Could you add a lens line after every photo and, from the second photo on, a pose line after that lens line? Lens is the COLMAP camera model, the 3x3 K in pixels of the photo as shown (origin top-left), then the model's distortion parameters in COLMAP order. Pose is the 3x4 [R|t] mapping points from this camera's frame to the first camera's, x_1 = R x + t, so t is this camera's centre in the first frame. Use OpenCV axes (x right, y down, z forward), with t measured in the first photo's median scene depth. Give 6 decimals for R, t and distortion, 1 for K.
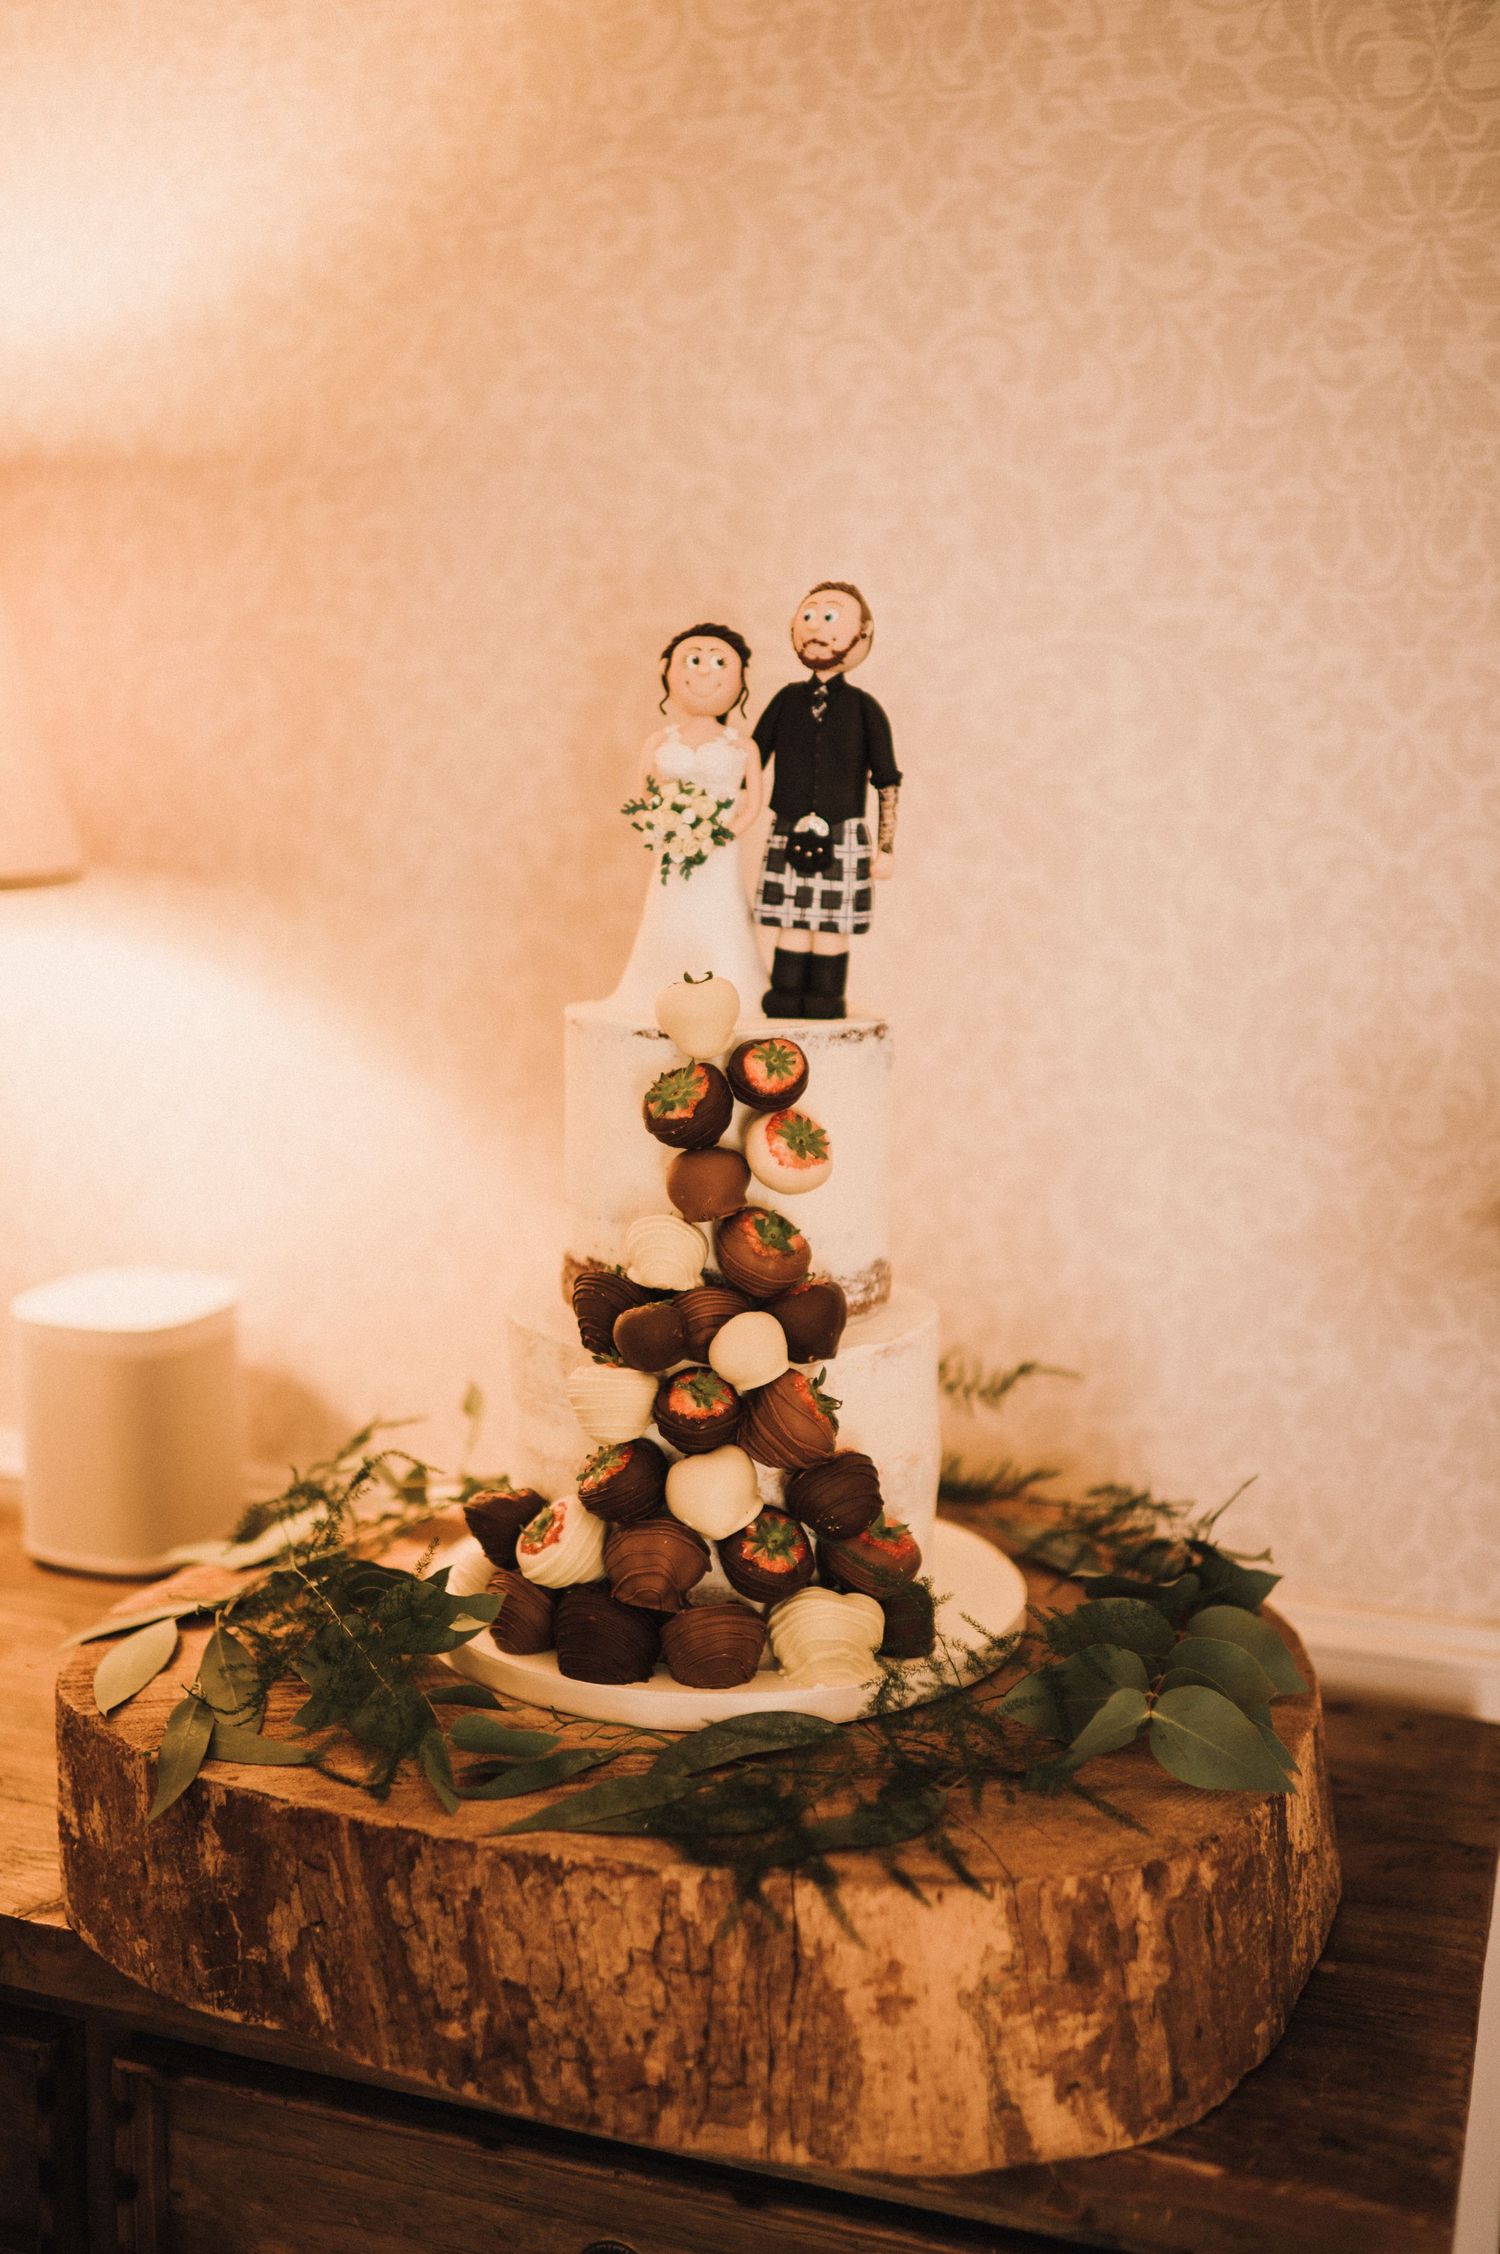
lens RADIAL K [[2254.2, 0, 750.0], [0, 2254.2, 1127.0], [0, 0, 1]] dist [0.014655, -0.004414]
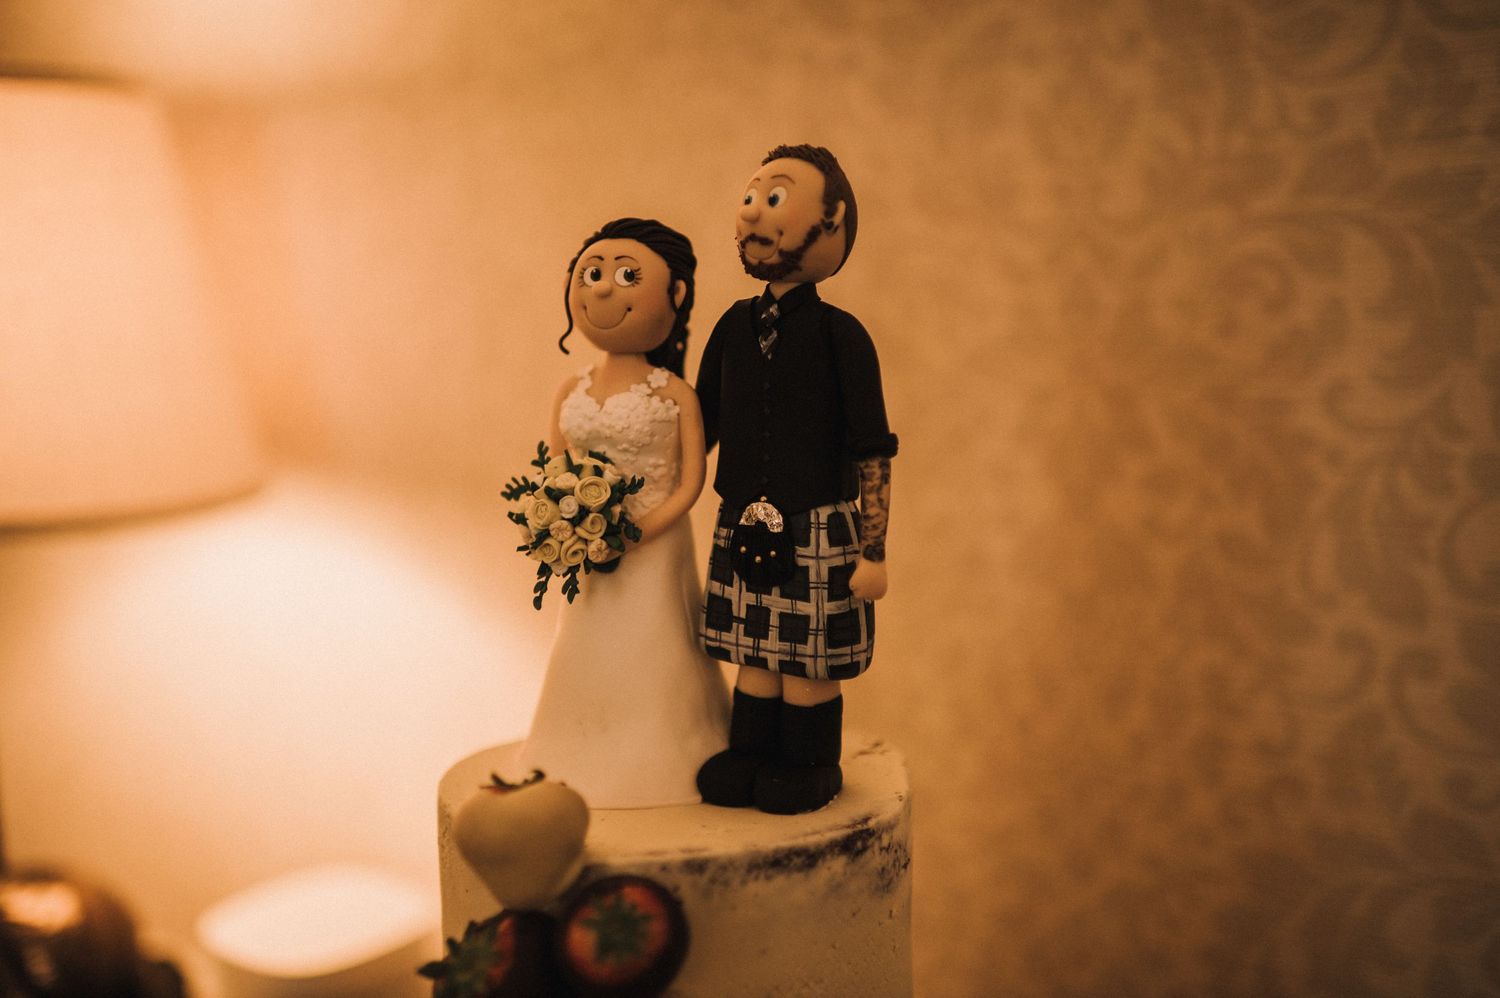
lens RADIAL K [[1500.1, 0, 750.0], [0, 1500.1, 499.0], [0, 0, 1]] dist [0.014655, -0.004414]
pose [[0.949628, -0.000103, -0.313379, 0.160726], [-0.011822, 0.999276, -0.036153, -0.122616], [0.313156, 0.038037, 0.948940, 0.583246]]
